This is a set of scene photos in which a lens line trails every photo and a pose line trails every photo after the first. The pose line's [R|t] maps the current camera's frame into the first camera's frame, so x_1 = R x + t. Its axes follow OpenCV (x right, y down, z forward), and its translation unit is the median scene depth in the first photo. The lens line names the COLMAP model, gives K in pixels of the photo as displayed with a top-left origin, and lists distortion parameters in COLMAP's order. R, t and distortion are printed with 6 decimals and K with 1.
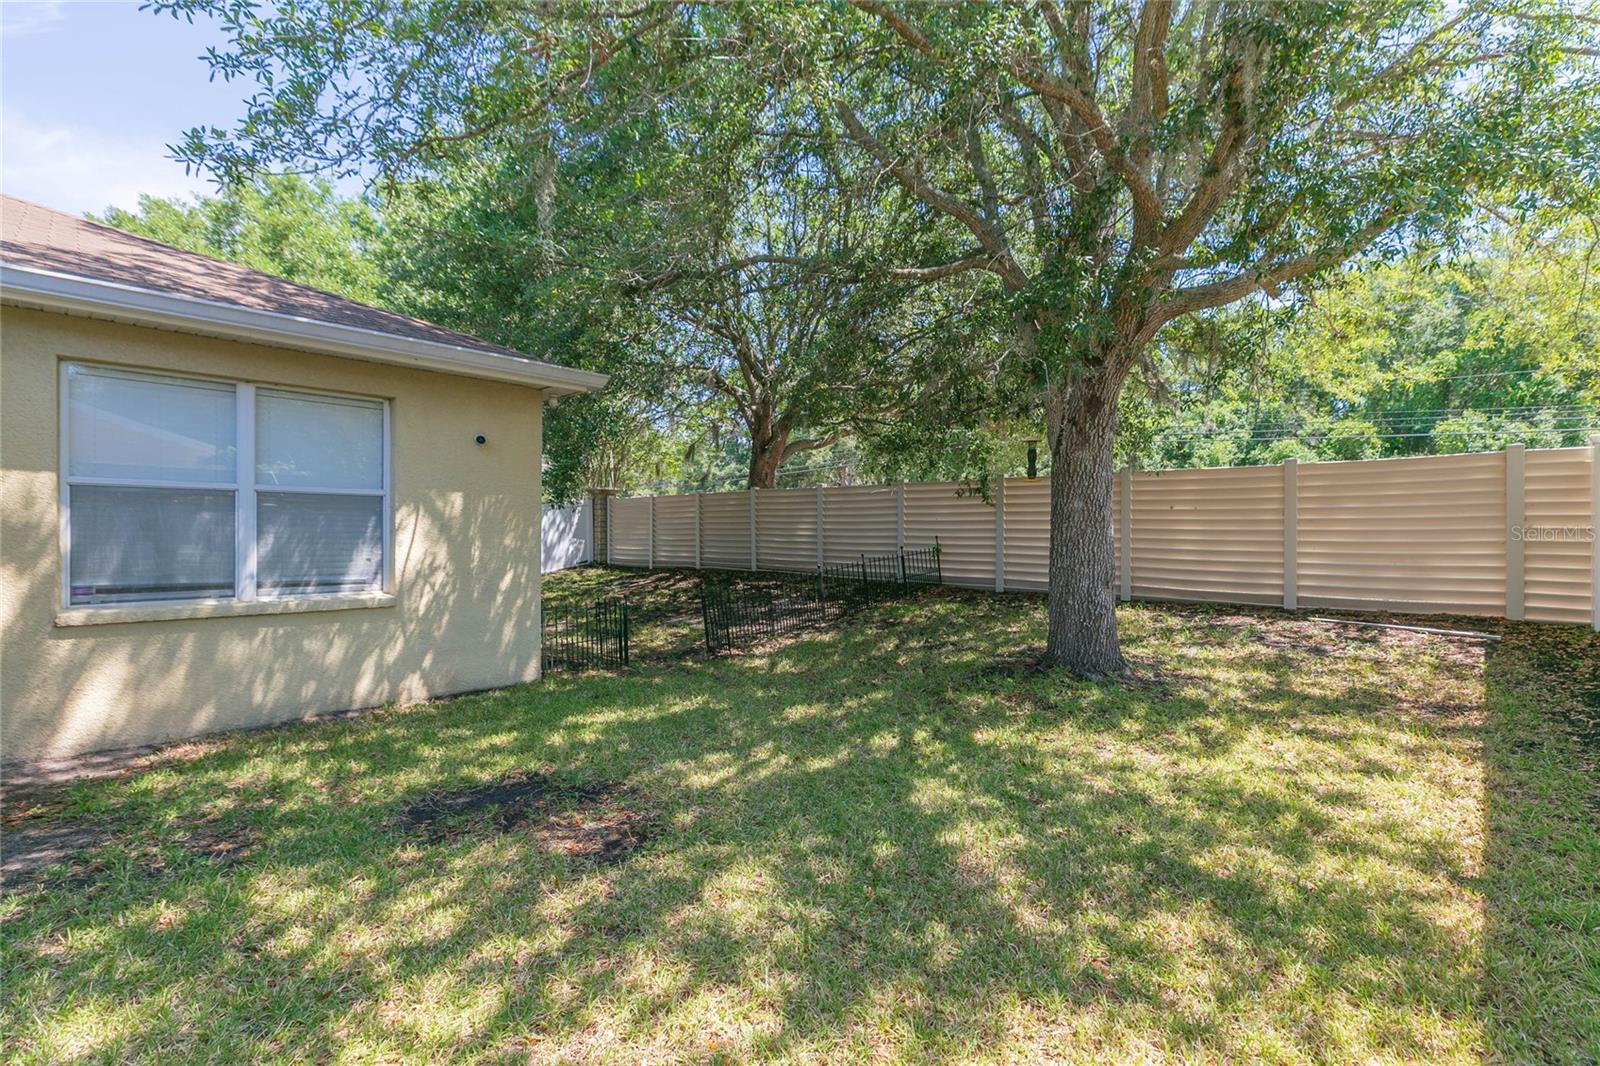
lens RADIAL K [[720.8, 0, 804.8], [0, 720.8, 531.3], [0, 0, 1]] dist [0.005507, -0.001842]
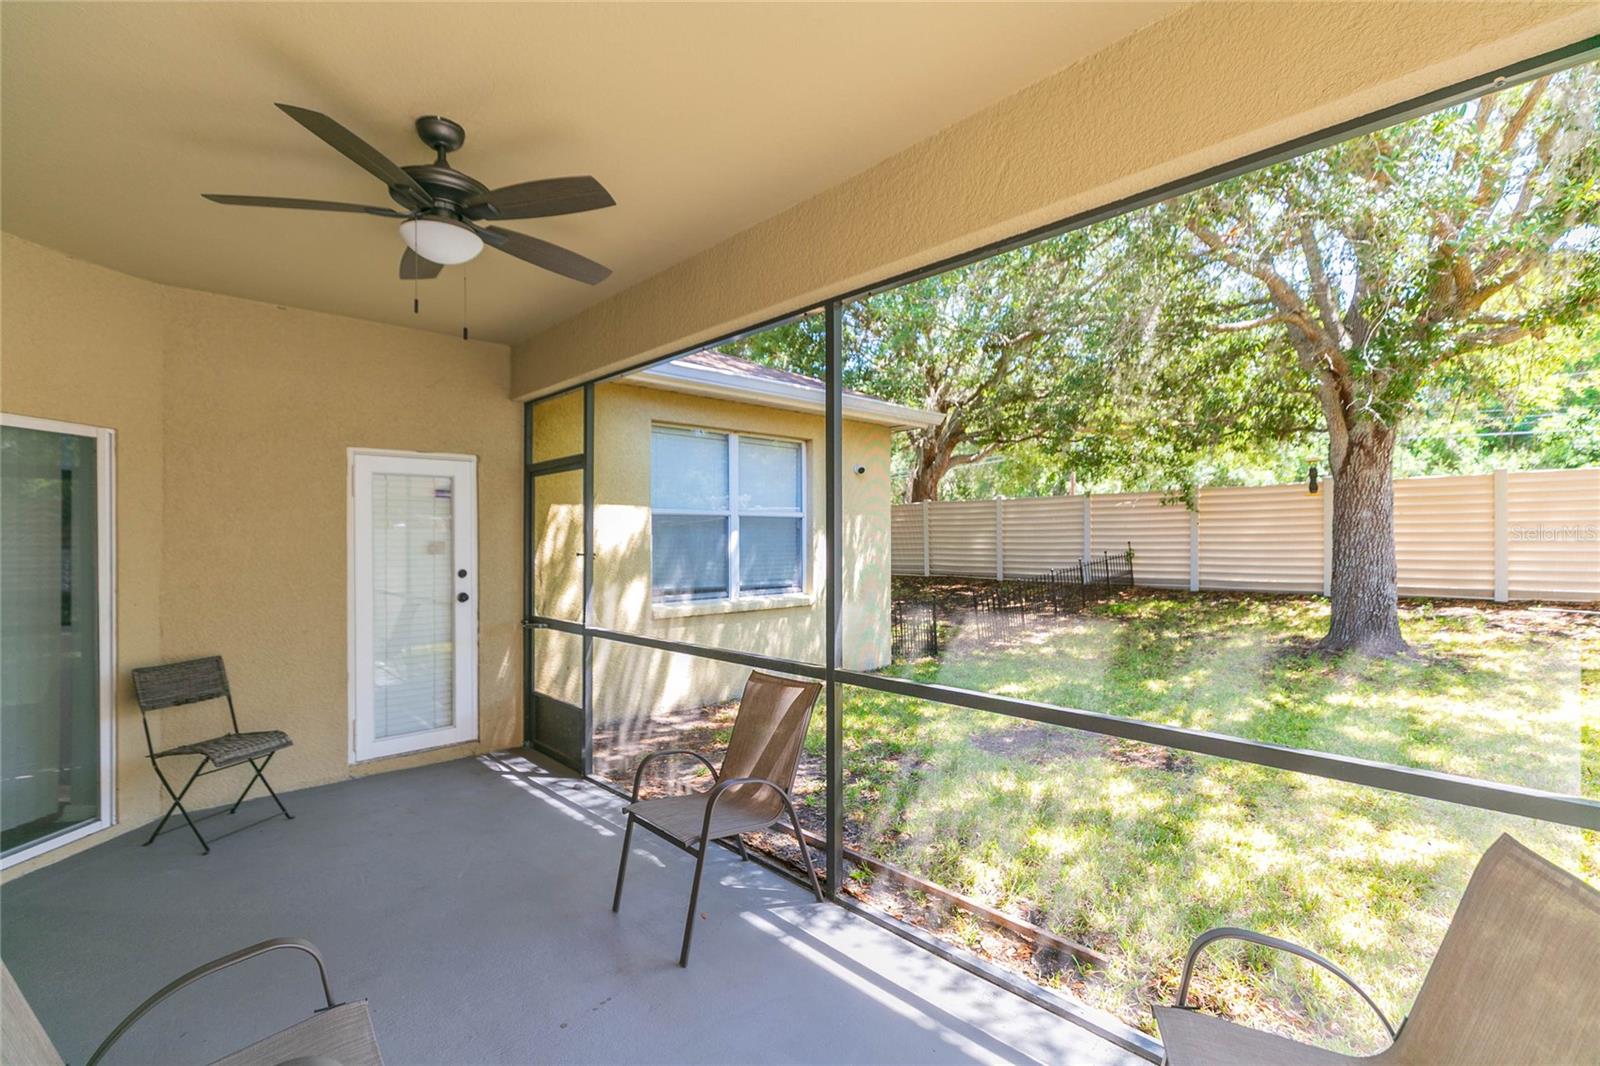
lens RADIAL K [[720.8, 0, 799.2], [0, 720.8, 539.3], [0, 0, 1]] dist [0.005507, -0.001842]
pose [[0.998706, -0.017112, -0.047881, -0.230294], [0.017110, 0.999854, -0.000457, -0.004754], [0.047882, -0.000363, 0.998853, -0.113773]]
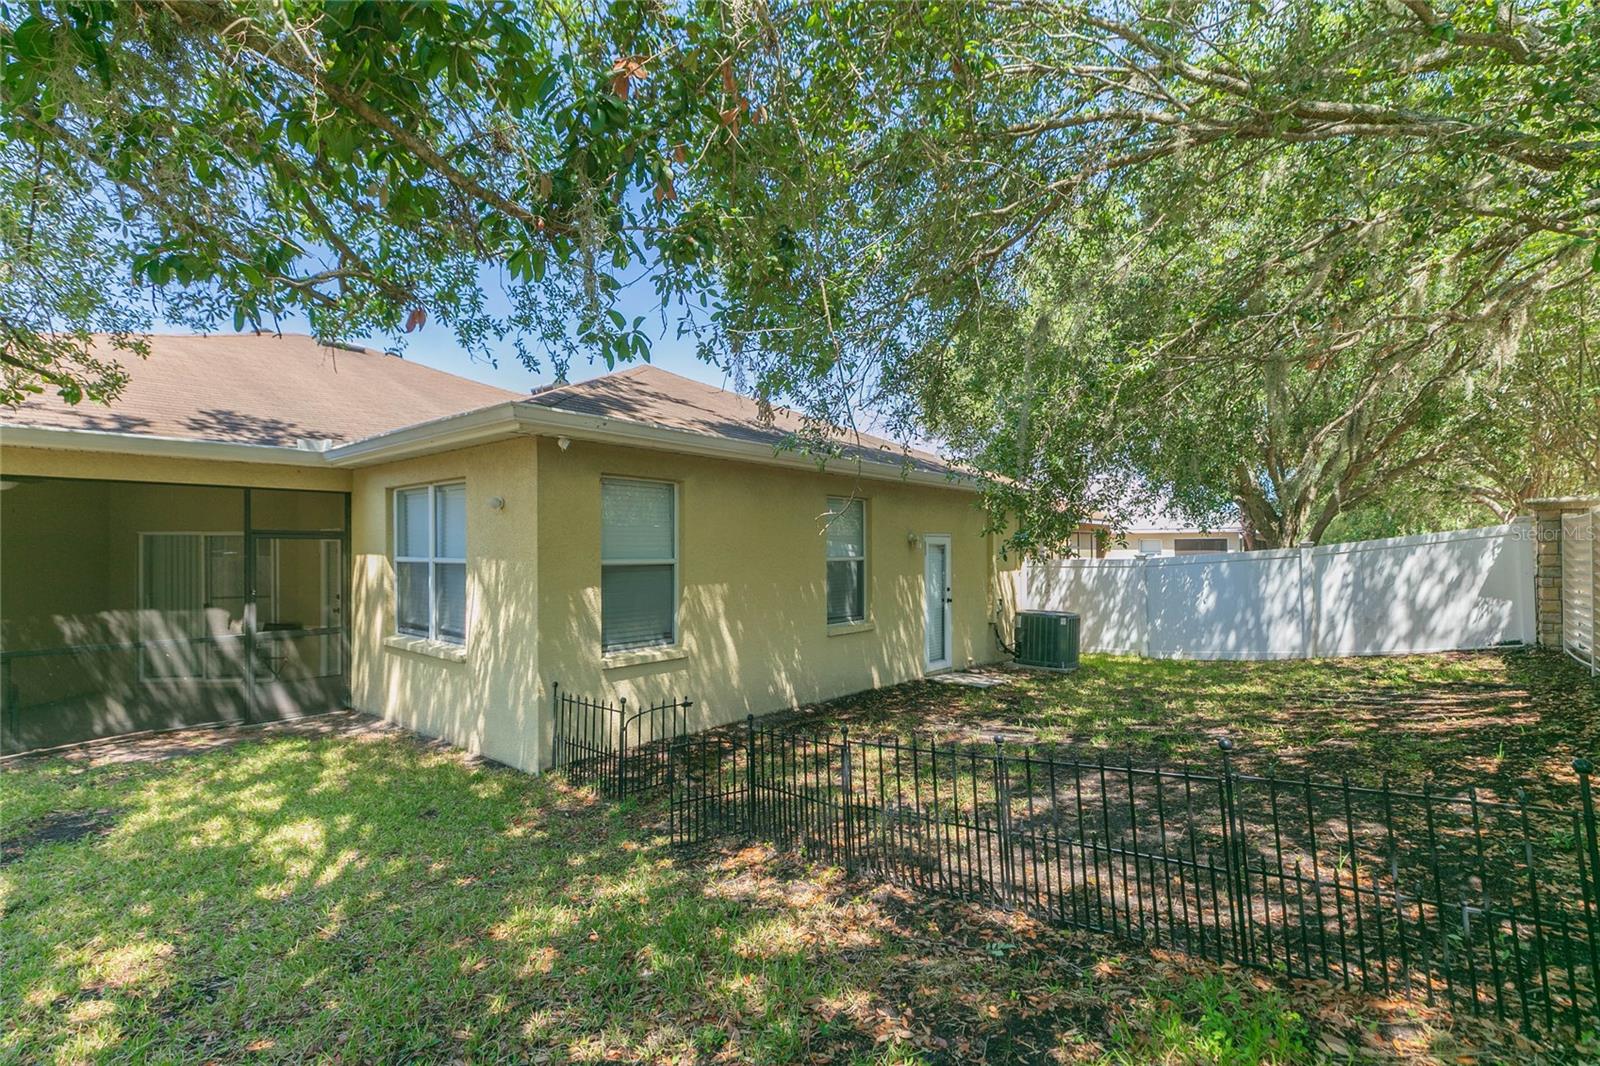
lens RADIAL K [[720.8, 0, 800.3], [0, 720.8, 541.1], [0, 0, 1]] dist [0.005507, -0.001842]
pose [[0.066844, -0.018639, -0.997589, 0.252010], [-0.002008, 0.999821, -0.018815, -0.027969], [0.997761, 0.003261, 0.066794, 0.620044]]
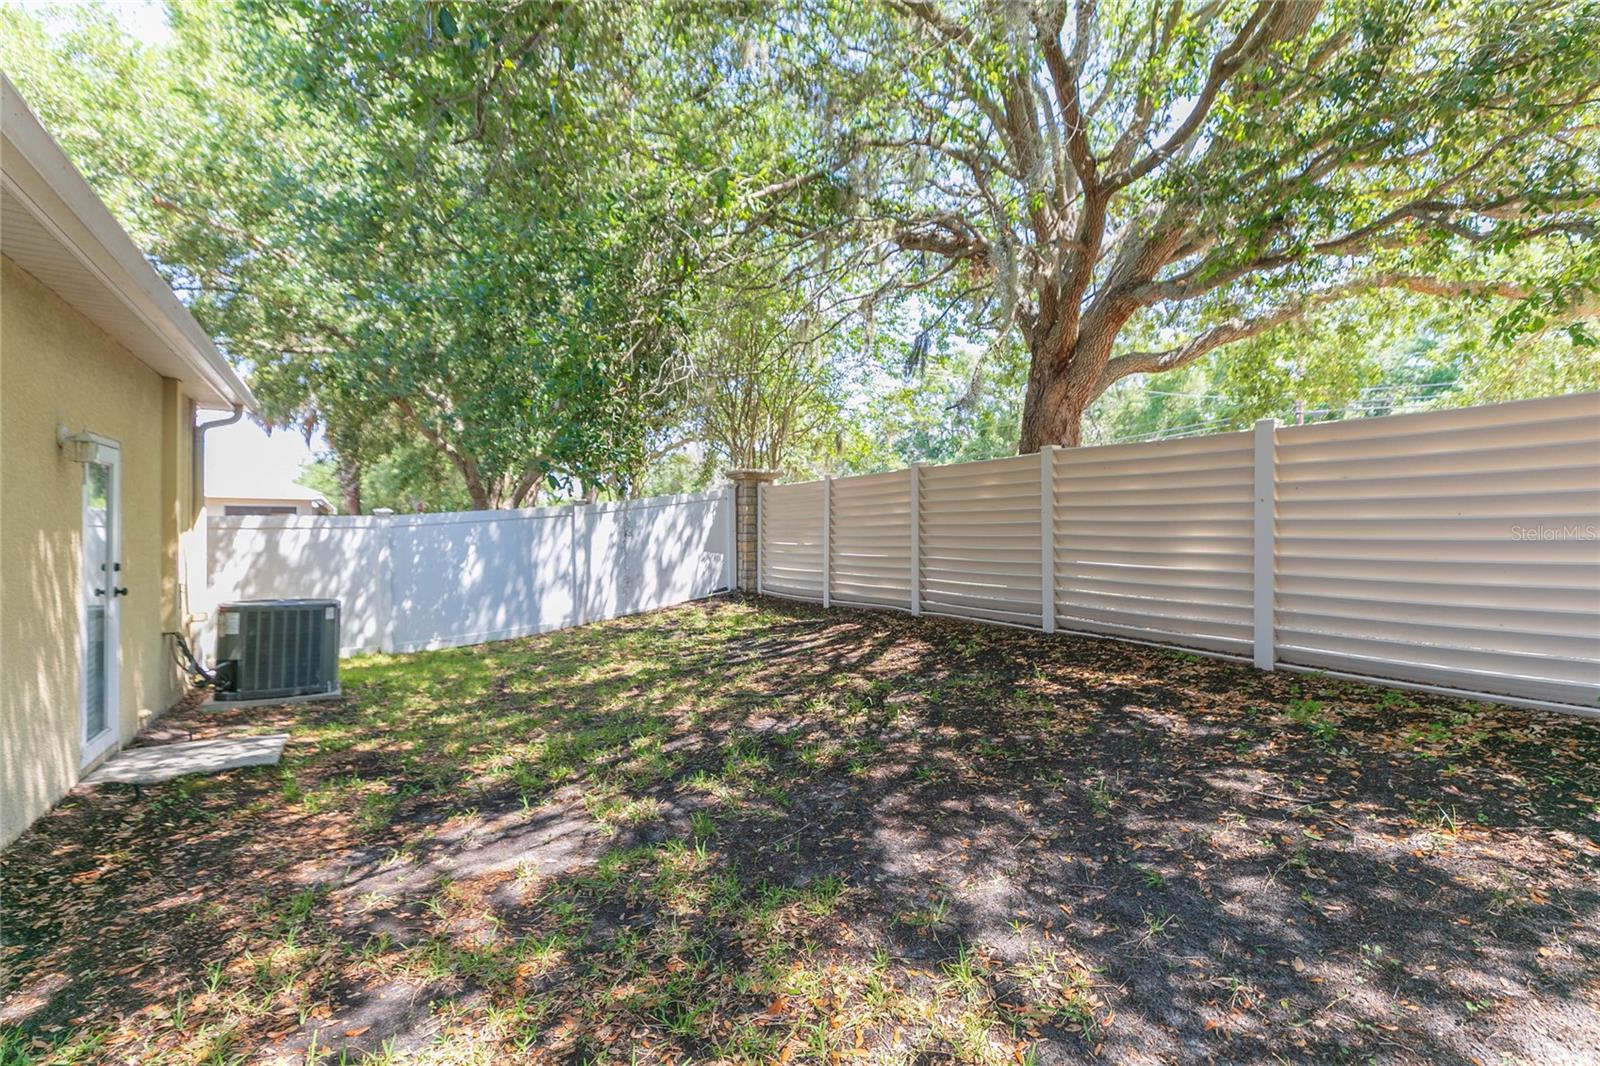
lens RADIAL K [[720.8, 0, 805.7], [0, 720.8, 532.7], [0, 0, 1]] dist [0.005507, -0.001842]
pose [[0.969892, -0.002009, -0.243527, -0.117688], [0.001145, 0.999993, -0.003691, -0.006060], [0.243533, 0.003301, 0.969887, 0.573765]]
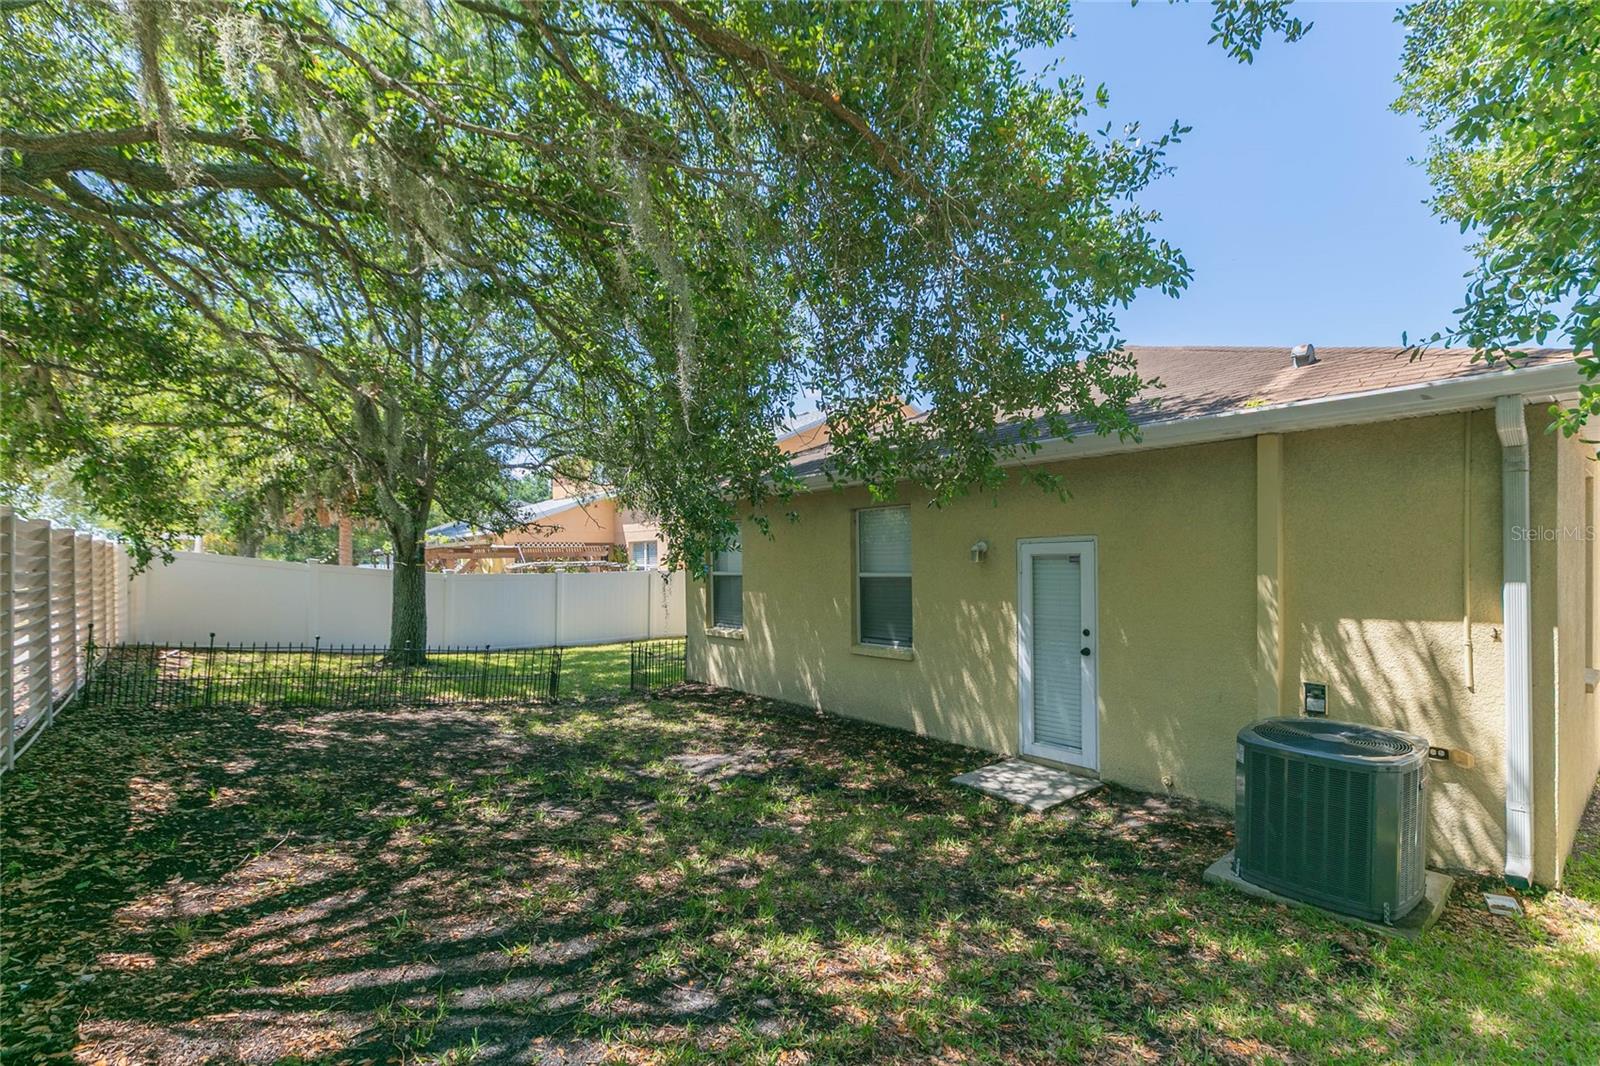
lens RADIAL K [[720.8, 0, 800.6], [0, 720.8, 571.0], [0, 0, 1]] dist [0.005507, -0.001842]
pose [[-0.995072, 0.001546, 0.099140, -0.397015], [0.002672, 0.999933, 0.011233, -0.034978], [-0.099116, 0.011442, -0.995010, 1.305769]]
